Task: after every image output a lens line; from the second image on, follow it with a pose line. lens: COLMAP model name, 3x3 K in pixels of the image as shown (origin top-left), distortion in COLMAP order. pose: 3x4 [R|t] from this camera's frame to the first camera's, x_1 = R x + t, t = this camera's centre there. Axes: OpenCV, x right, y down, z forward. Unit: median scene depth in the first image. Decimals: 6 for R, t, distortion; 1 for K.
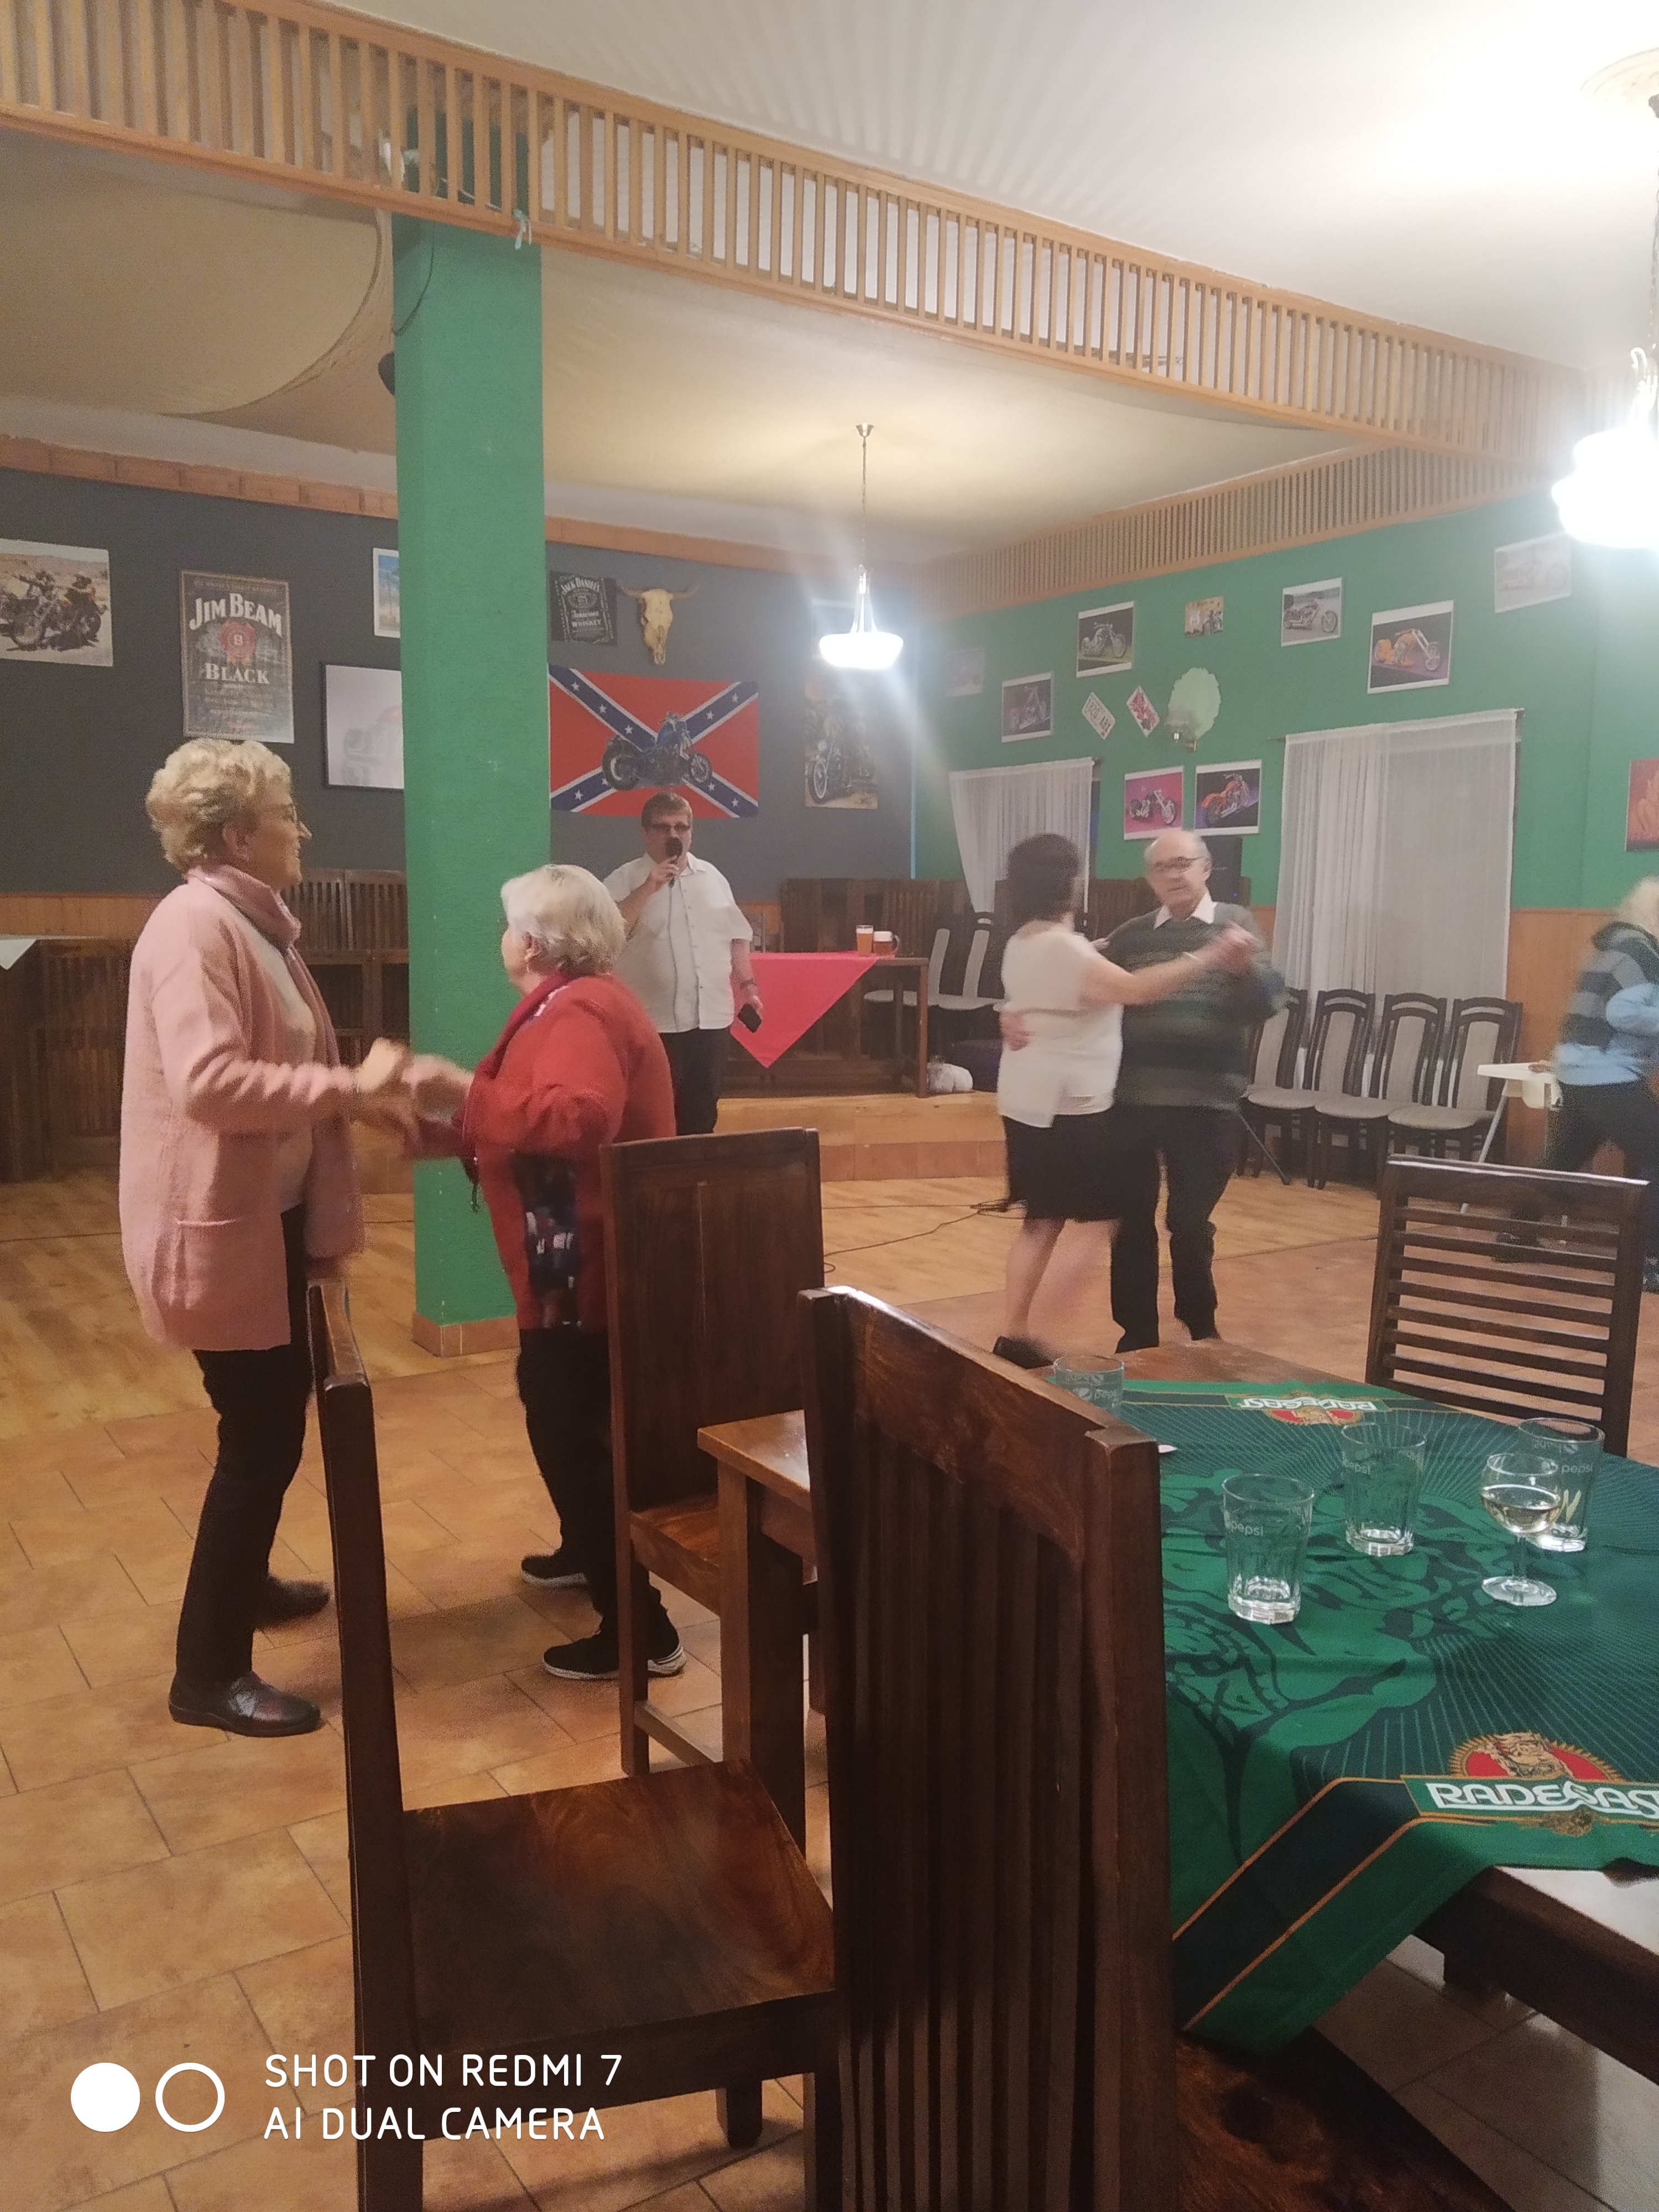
lens RADIAL K [[1784.2, 0, 829.5], [0, 1784.2, 1106.0], [0, 0, 1]] dist [0.044657, -0.039649]
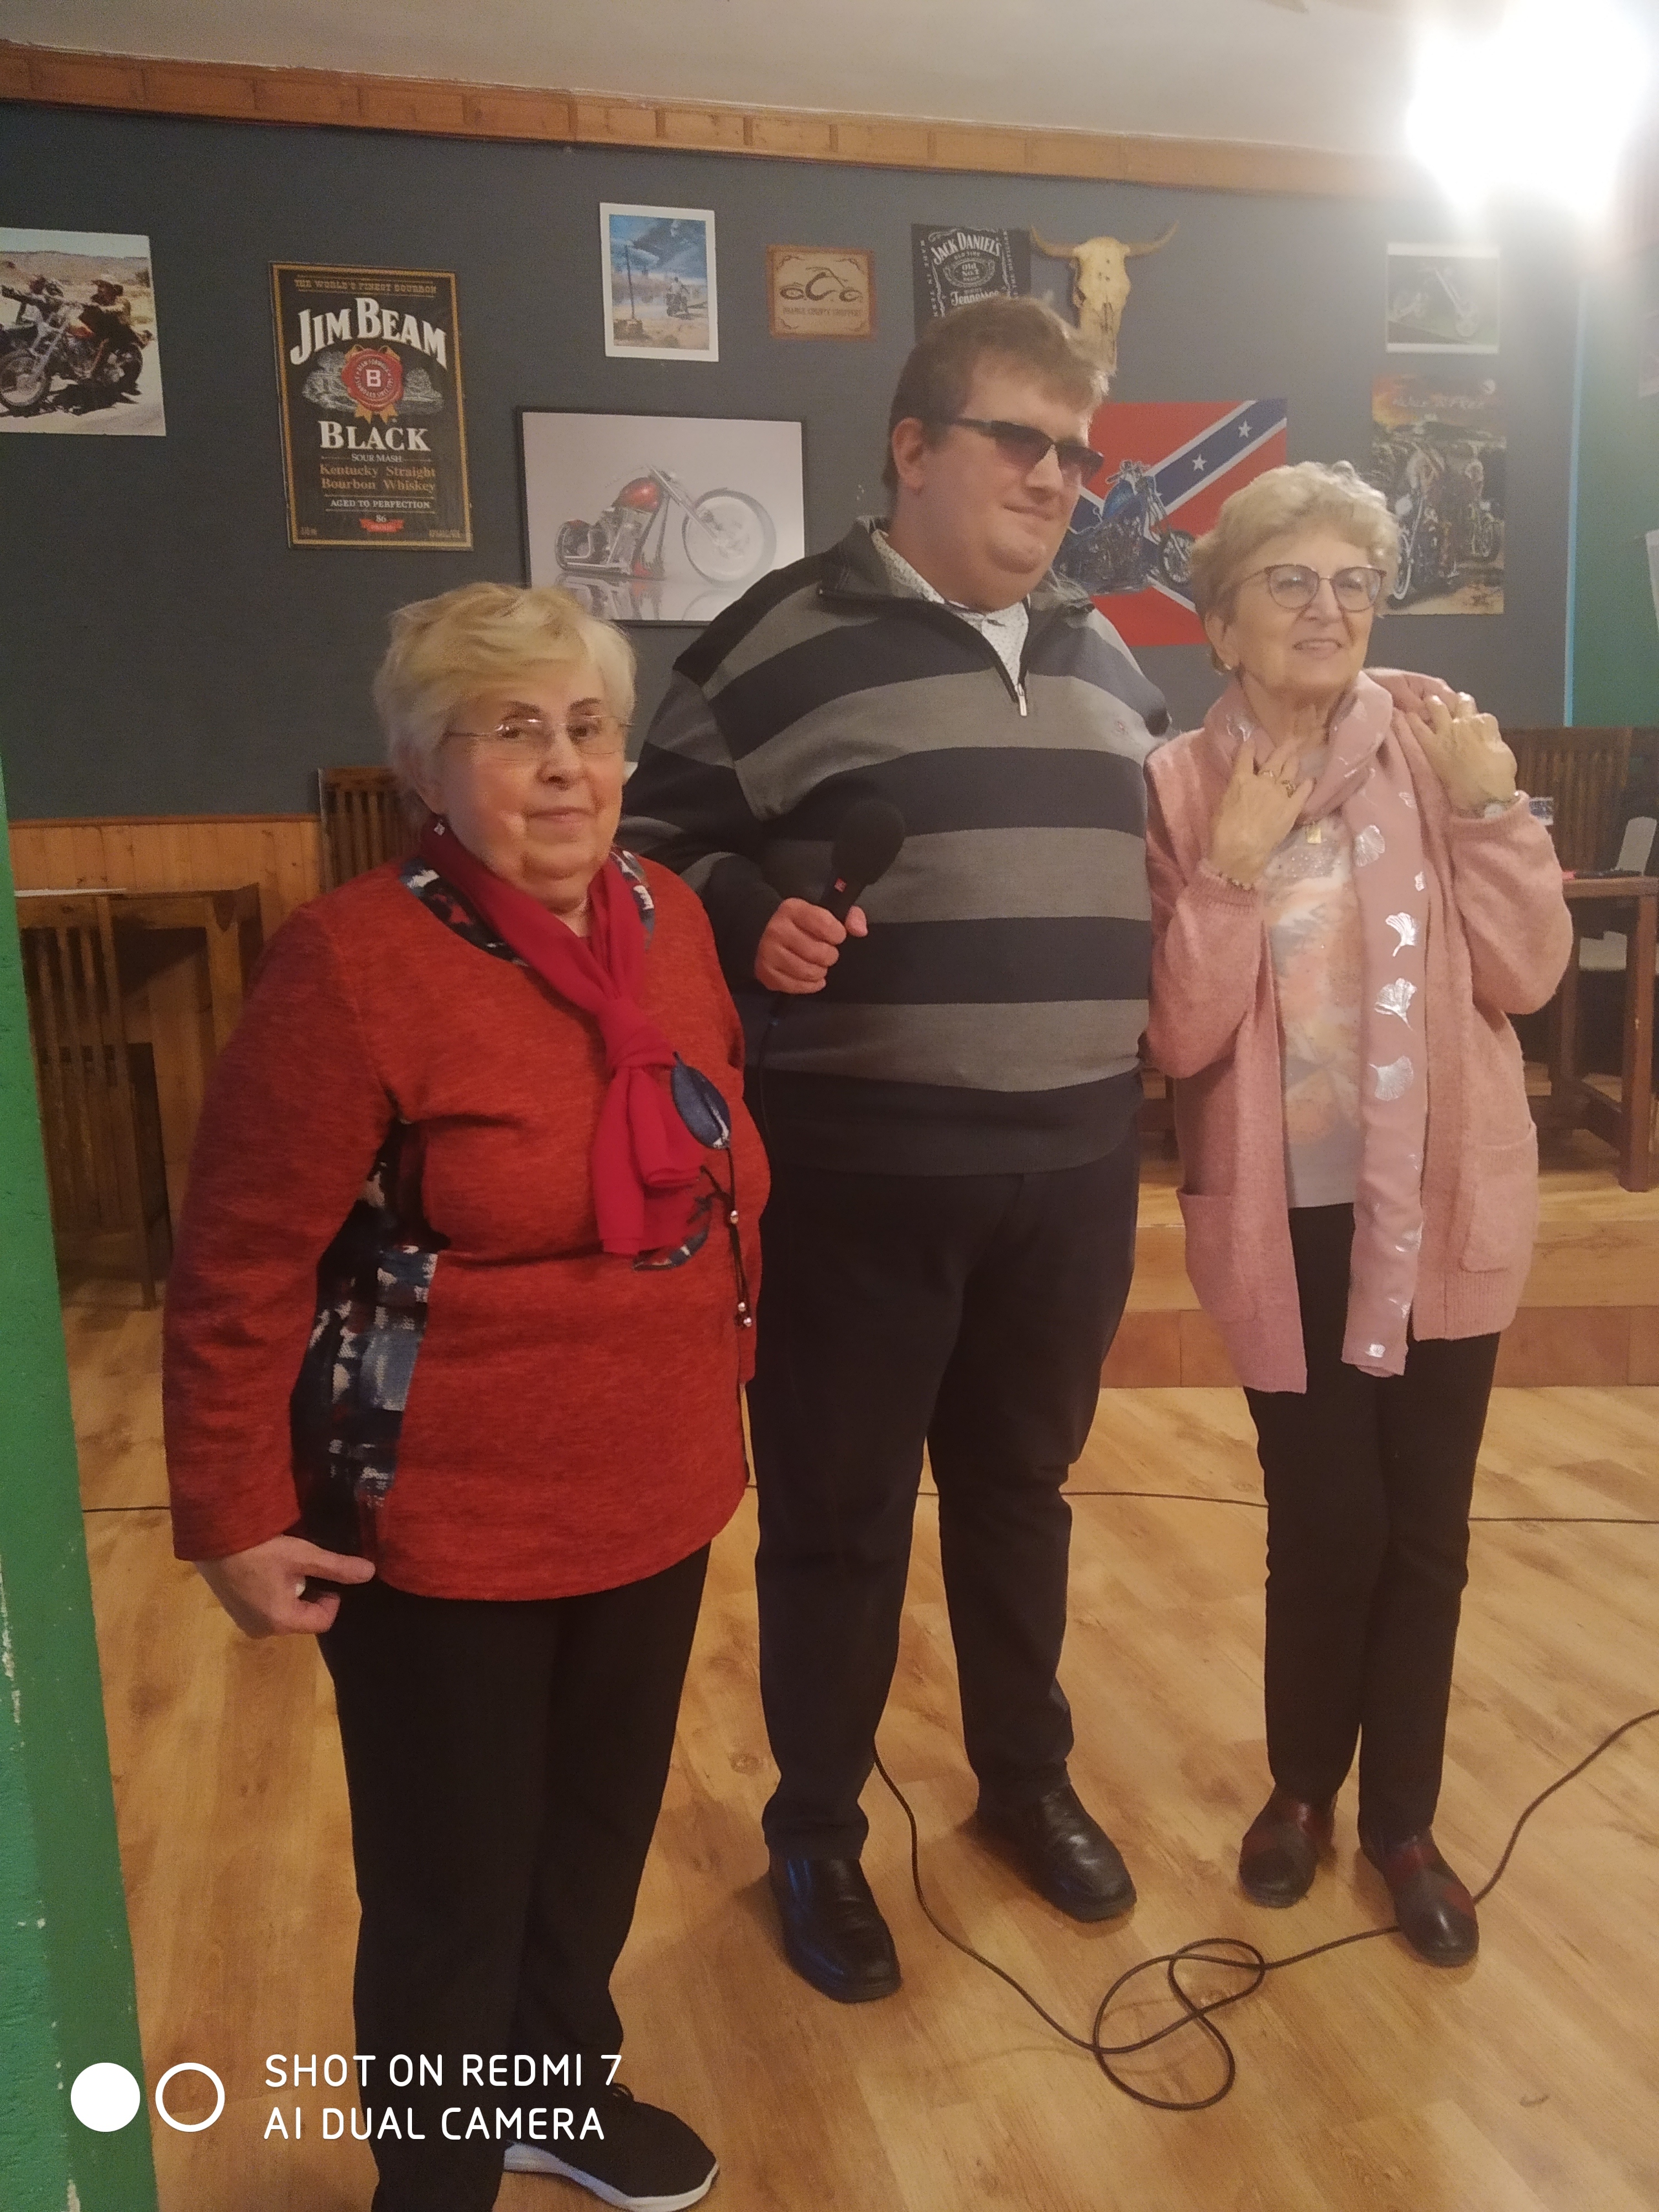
lens RADIAL K [[1784.2, 0, 829.5], [0, 1784.2, 1106.0], [0, 0, 1]] dist [0.044657, -0.039649]
pose [[0.952761, 0.005660, -0.303668, -0.003914], [0.008004, 0.999011, 0.043732, -0.043959], [0.303615, -0.044097, 0.951774, 0.468717]]
